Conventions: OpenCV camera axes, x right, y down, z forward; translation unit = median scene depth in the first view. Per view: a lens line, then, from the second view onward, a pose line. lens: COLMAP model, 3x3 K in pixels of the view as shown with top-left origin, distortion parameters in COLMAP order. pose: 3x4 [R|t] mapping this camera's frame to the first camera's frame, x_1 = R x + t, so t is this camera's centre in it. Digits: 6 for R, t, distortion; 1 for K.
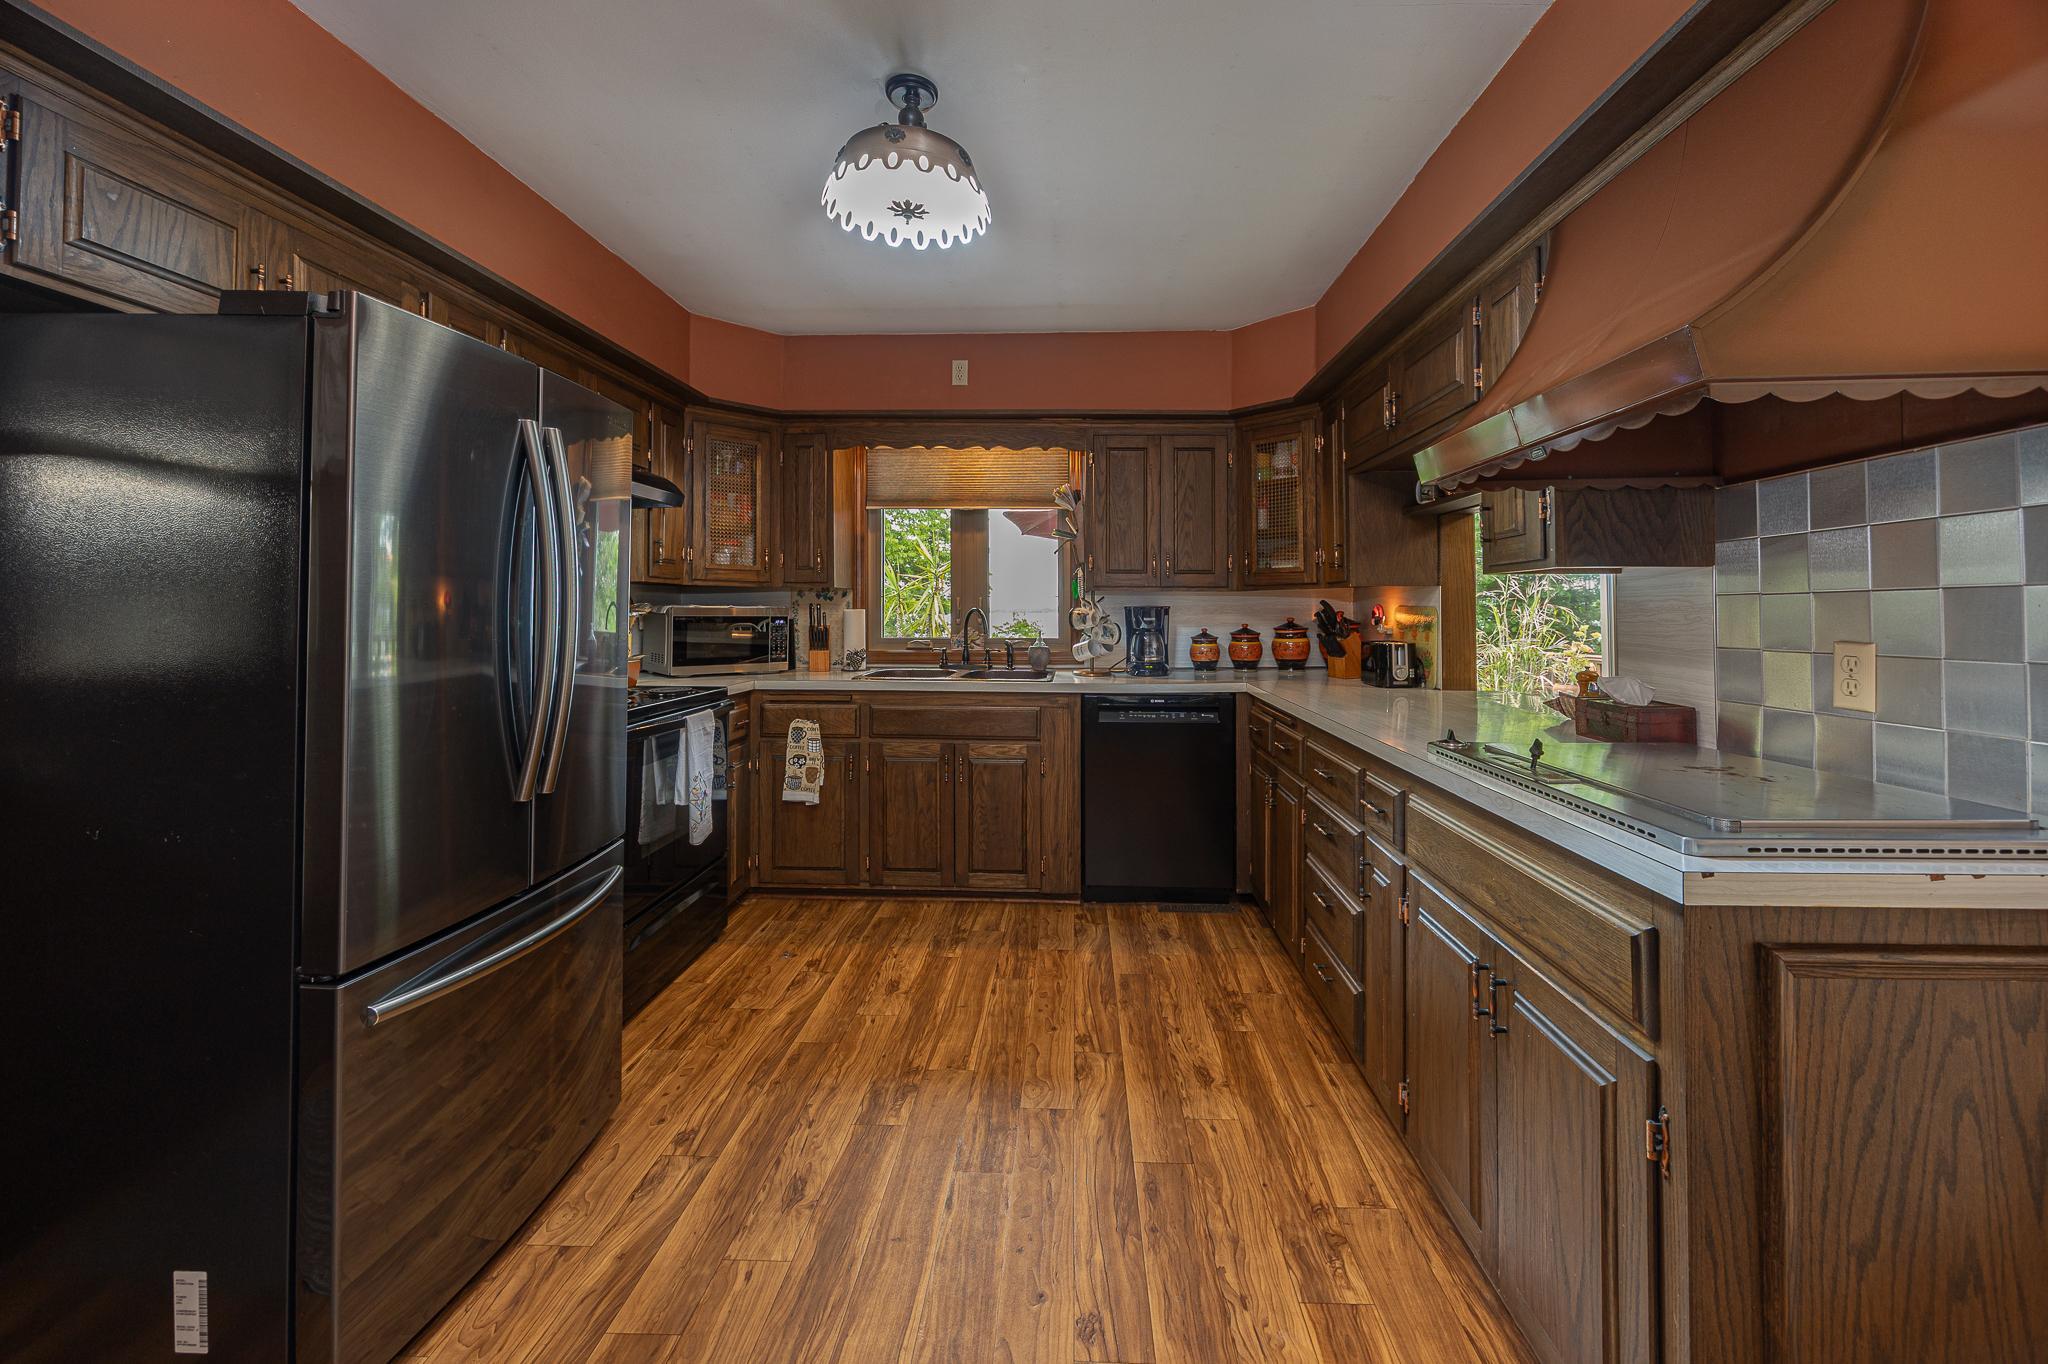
lens RADIAL K [[793.7, 0, 1024.0], [0, 793.7, 682.0], [0, 0, 1]] dist [-0.000402, -0.000683]
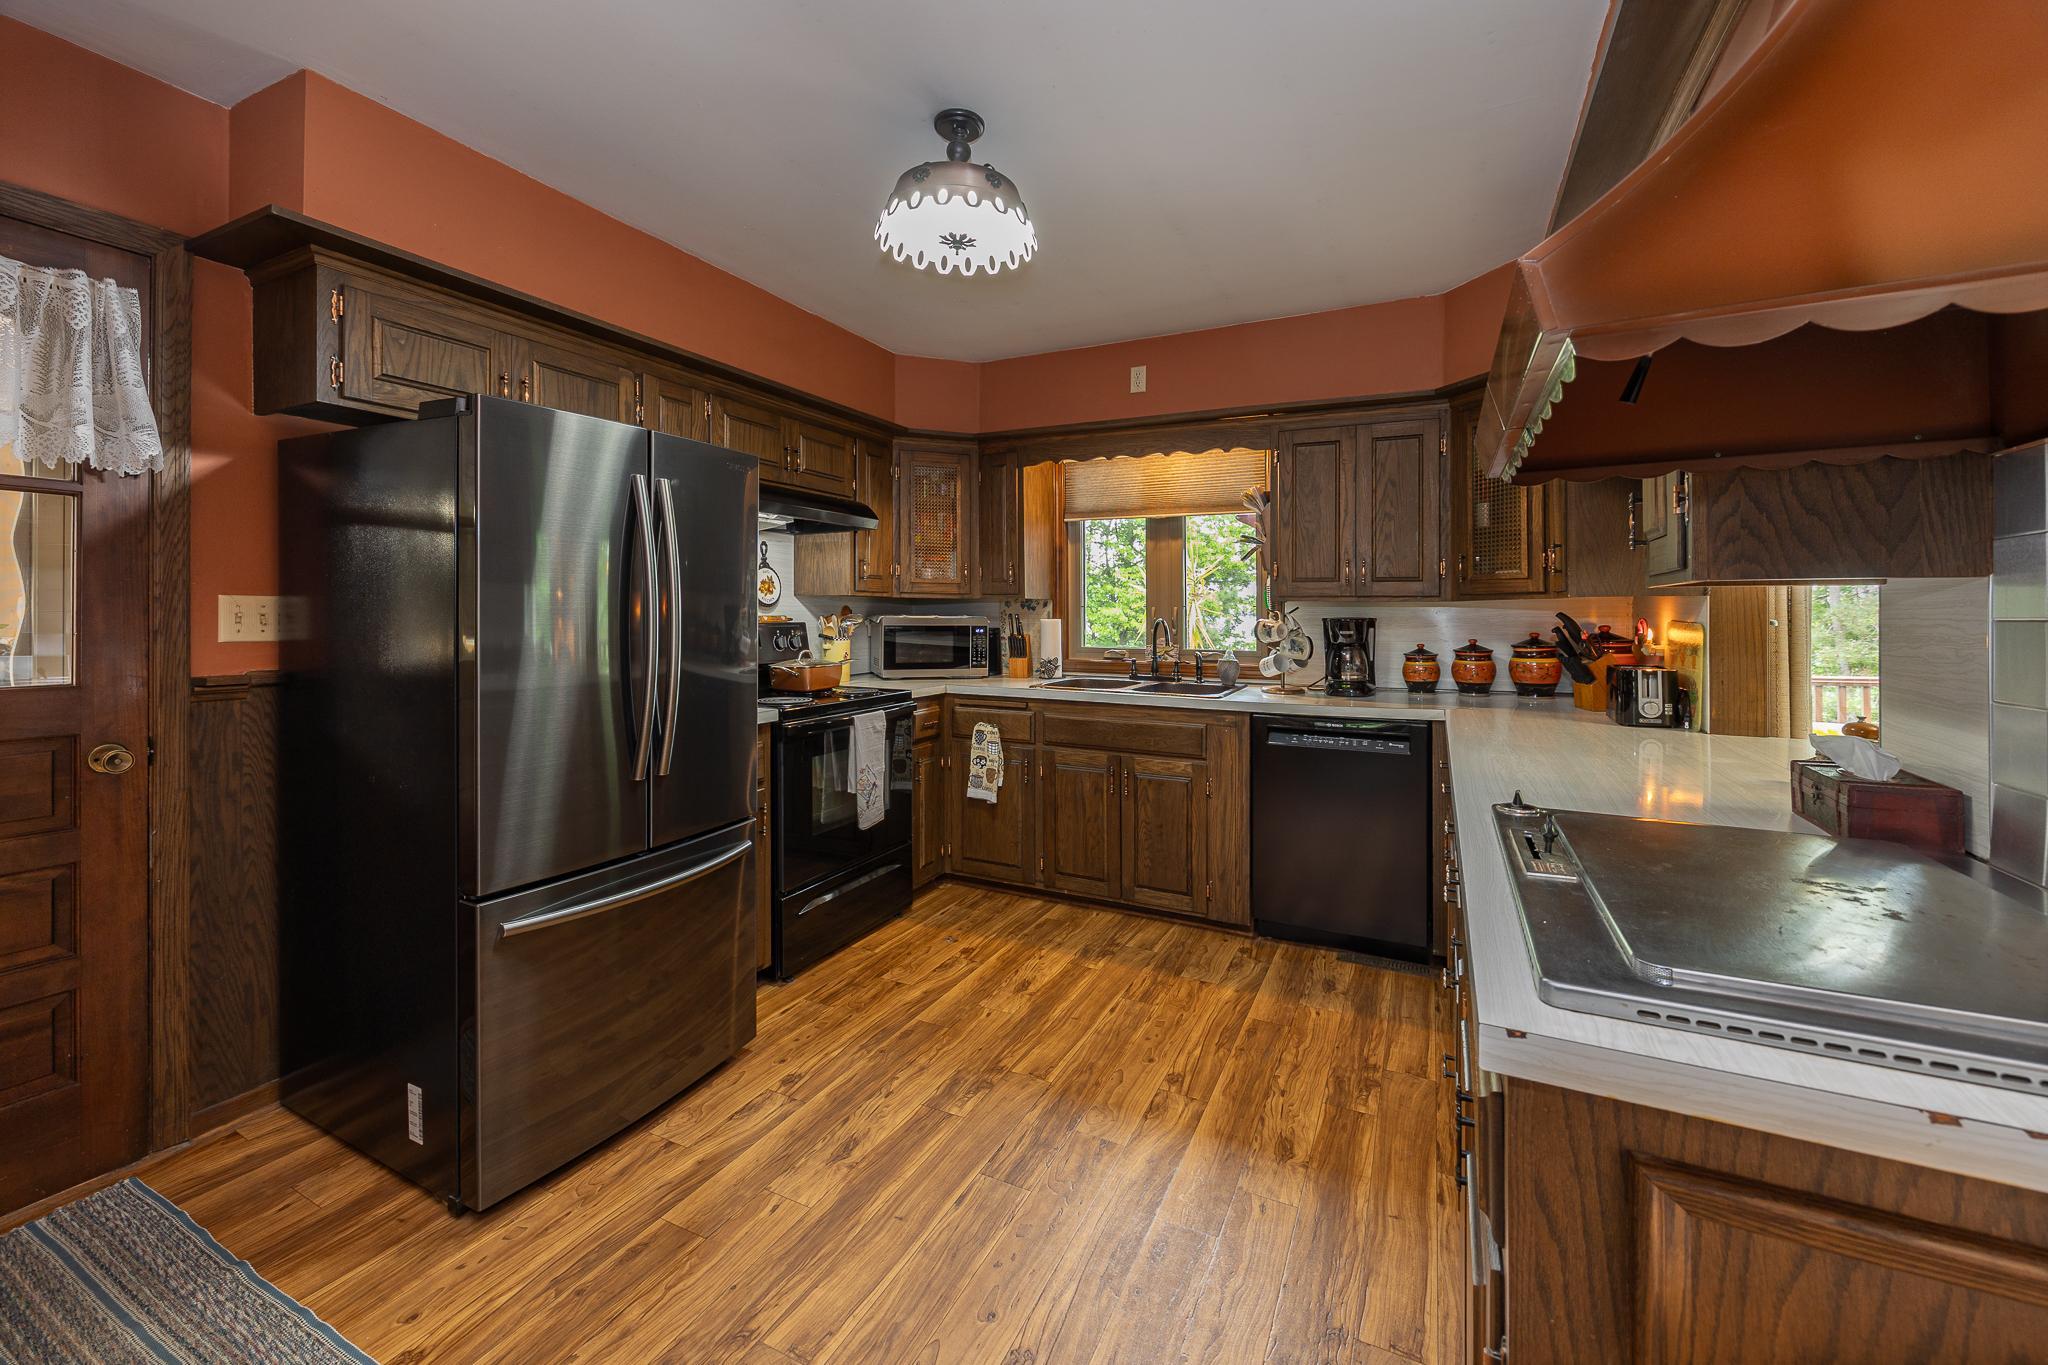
lens RADIAL K [[792.0, 0, 1043.2], [0, 792.0, 695.4], [0, 0, 1]] dist [-0.001784, 0.000148]
pose [[0.917865, 0.043792, -0.394469, 0.228484], [-0.037756, 0.999021, 0.023054, -0.018986], [0.395093, -0.006267, 0.918620, 0.056125]]
